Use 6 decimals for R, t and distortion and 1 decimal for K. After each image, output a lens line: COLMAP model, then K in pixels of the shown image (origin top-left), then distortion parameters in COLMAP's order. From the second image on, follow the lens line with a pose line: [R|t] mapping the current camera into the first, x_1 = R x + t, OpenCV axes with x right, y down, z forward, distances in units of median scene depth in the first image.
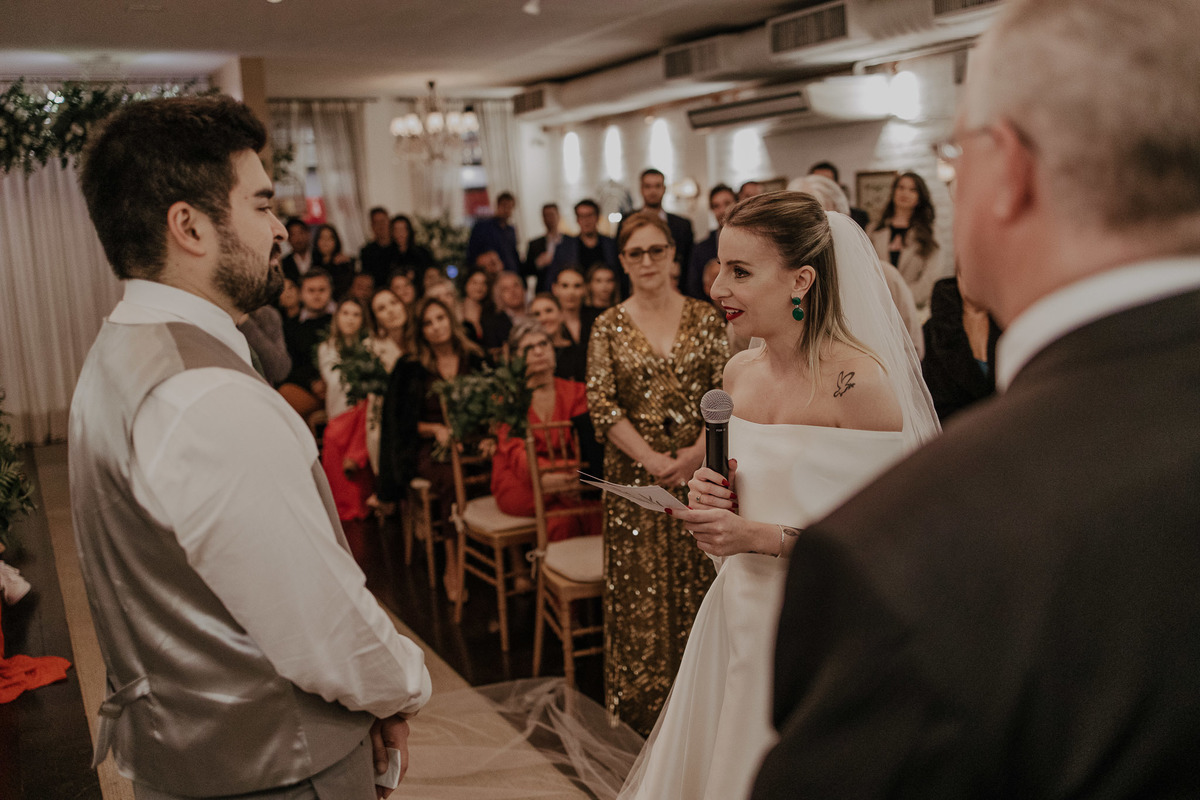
lens RADIAL K [[1194.5, 0, 581.0], [0, 1194.5, 390.9], [0, 0, 1]] dist [0.002286, 0.000000]
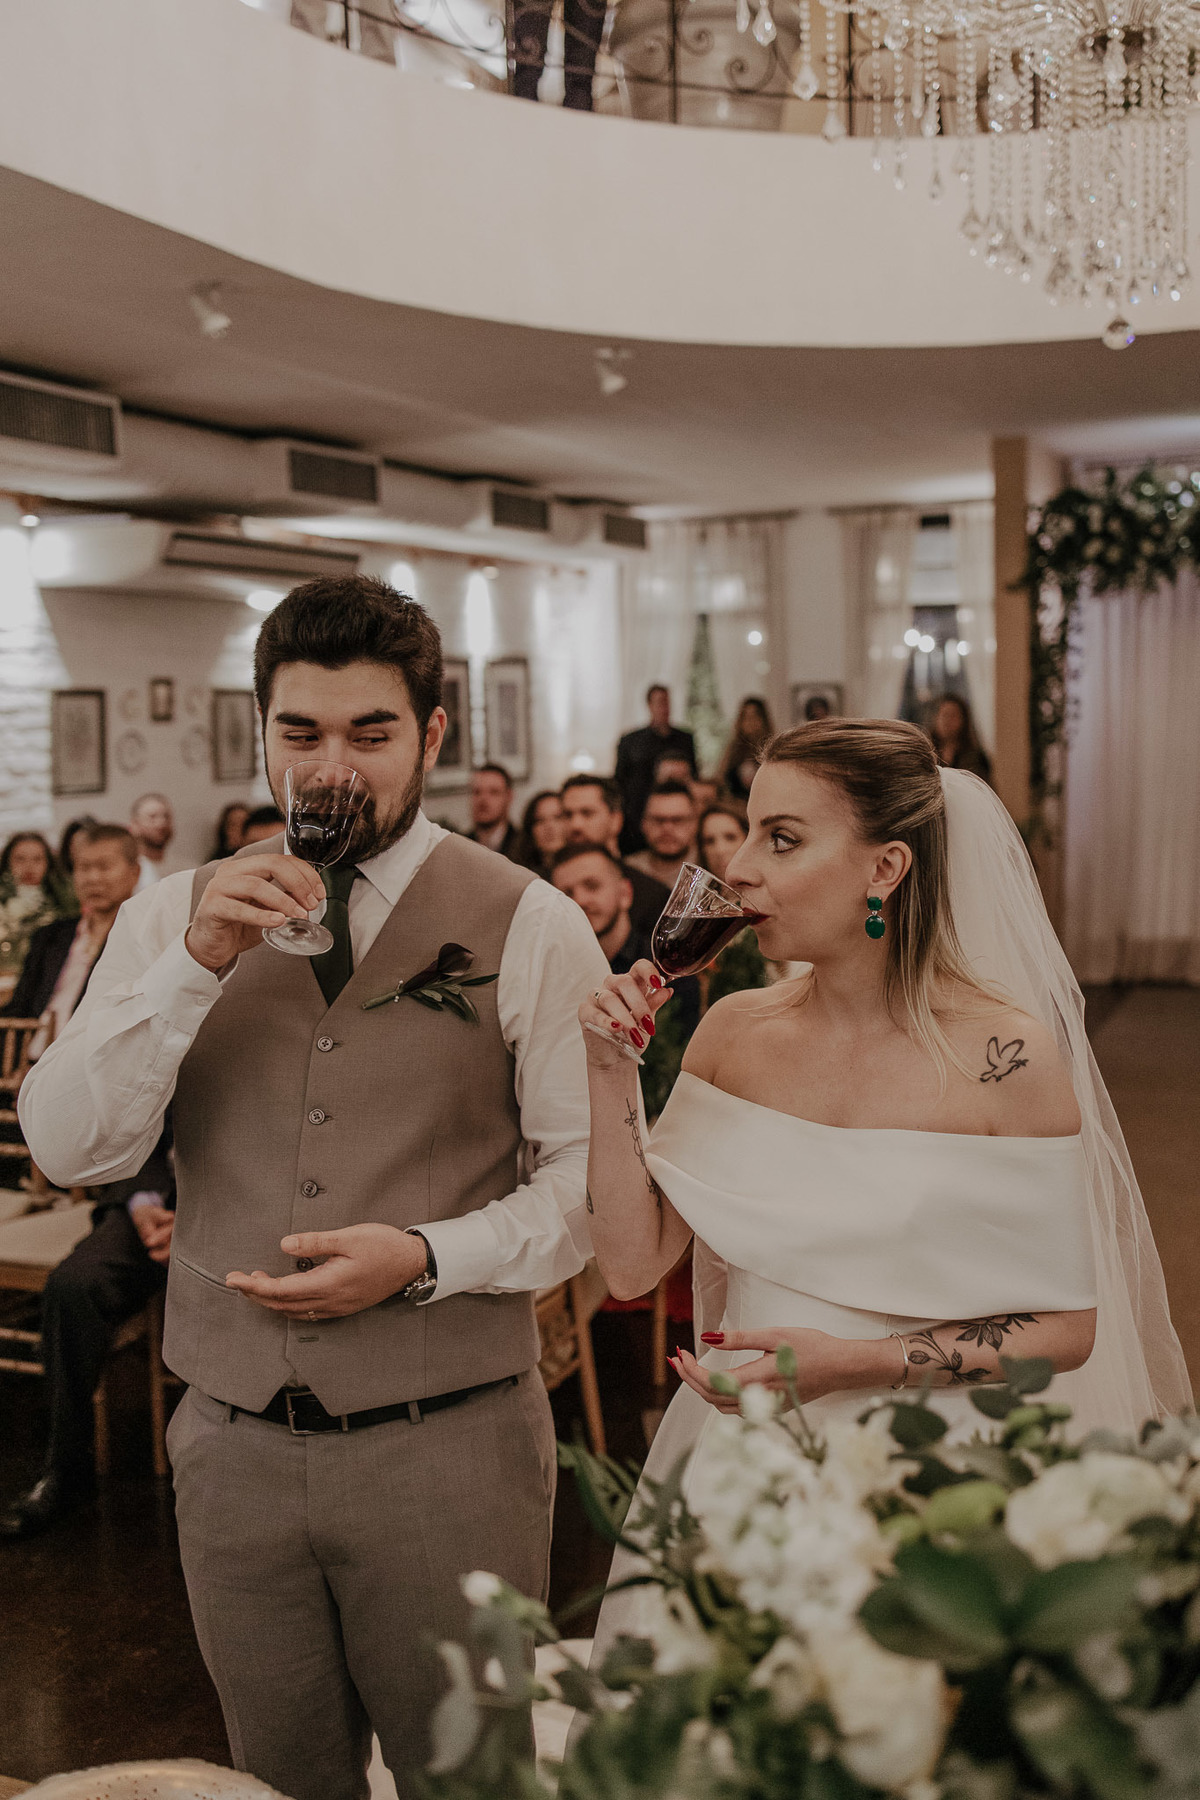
lens RADIAL K [[1791.7, 0, 606.9], [0, 1791.7, 909.4], [0, 0, 1]] dist [0.002286, 0.000000]
pose [[0.655975, 0.117068, -0.745648, 0.133663], [-0.115877, 0.991807, 0.053774, -0.019859], [0.745834, 0.051129, 0.664166, 0.077602]]
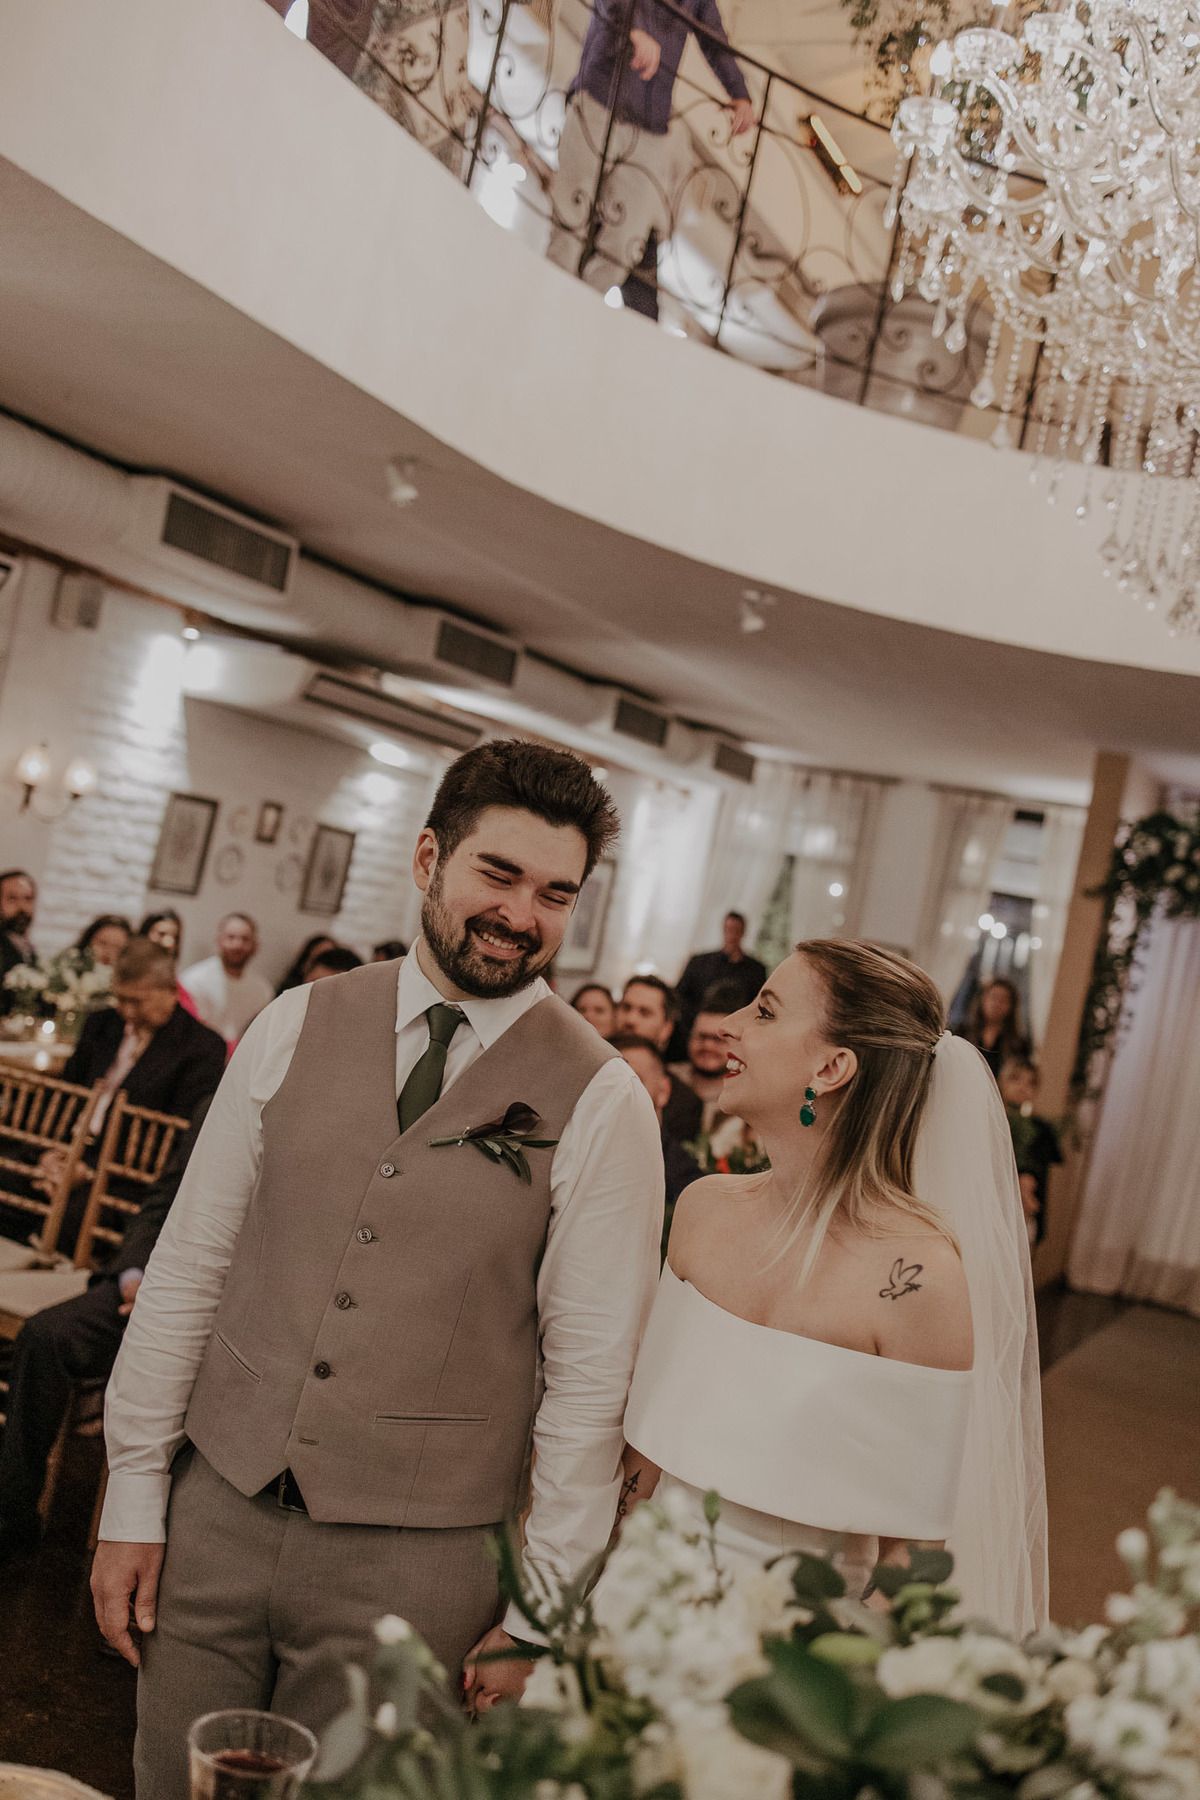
lens RADIAL K [[1748.5, 0, 596.1], [0, 1748.5, 931.5], [0, 0, 1]] dist [-0.000286, 0.000000]
pose [[0.595654, 0.175997, -0.783723, 0.140981], [-0.329657, 0.943306, -0.038716, -0.016429], [0.732477, 0.281421, 0.619903, 0.072804]]
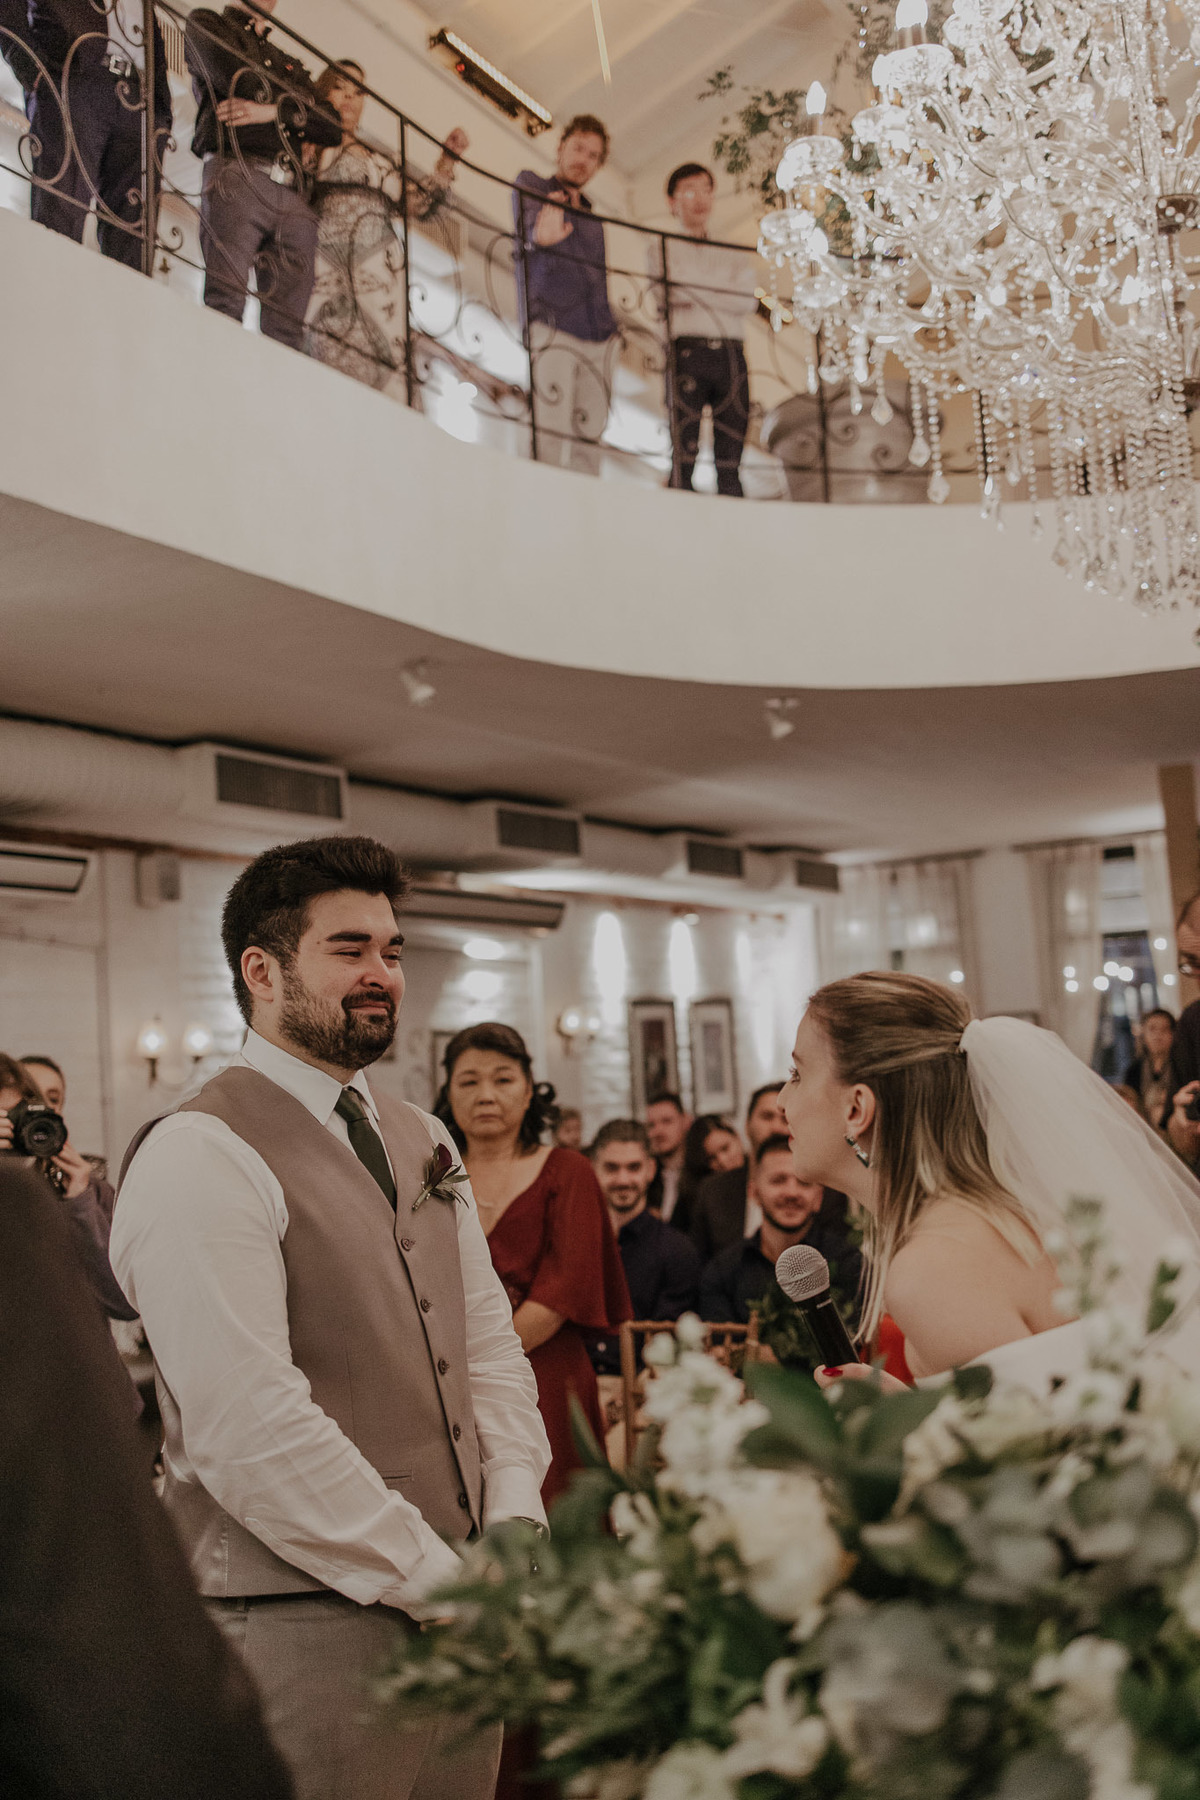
lens RADIAL K [[1748.5, 0, 597.6], [0, 1748.5, 919.0], [0, 0, 1]] dist [-0.000286, 0.000000]
pose [[0.553418, -0.056157, -0.831008, 0.162823], [-0.089593, 0.987922, -0.126427, -0.004390], [0.828071, 0.144419, 0.541703, 0.074980]]
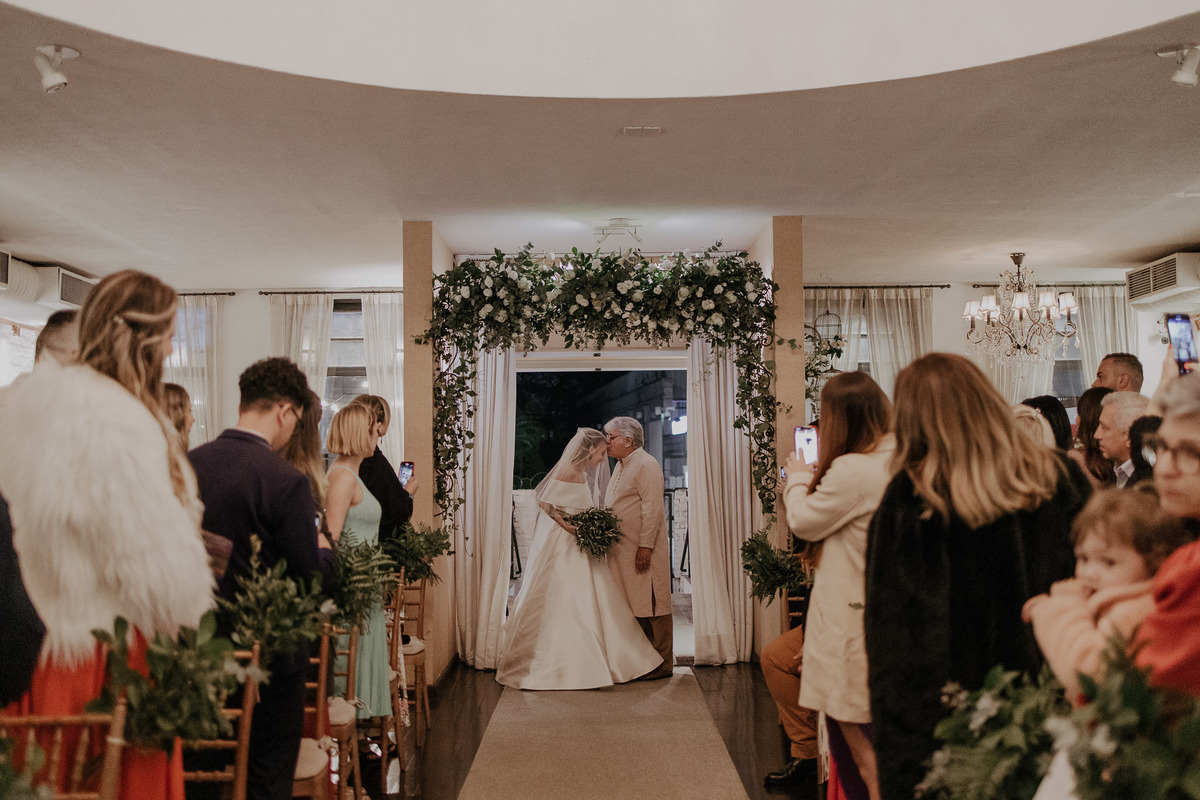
lens RADIAL K [[1199.5, 0, 591.4], [0, 1199.5, 394.3], [0, 0, 1]] dist [-0.042552, 0.000000]
pose [[0.896008, 0.013579, -0.443829, -0.031916], [-0.096094, 0.981776, -0.163957, -0.011868], [0.433515, 0.189556, 0.880984, 0.256043]]
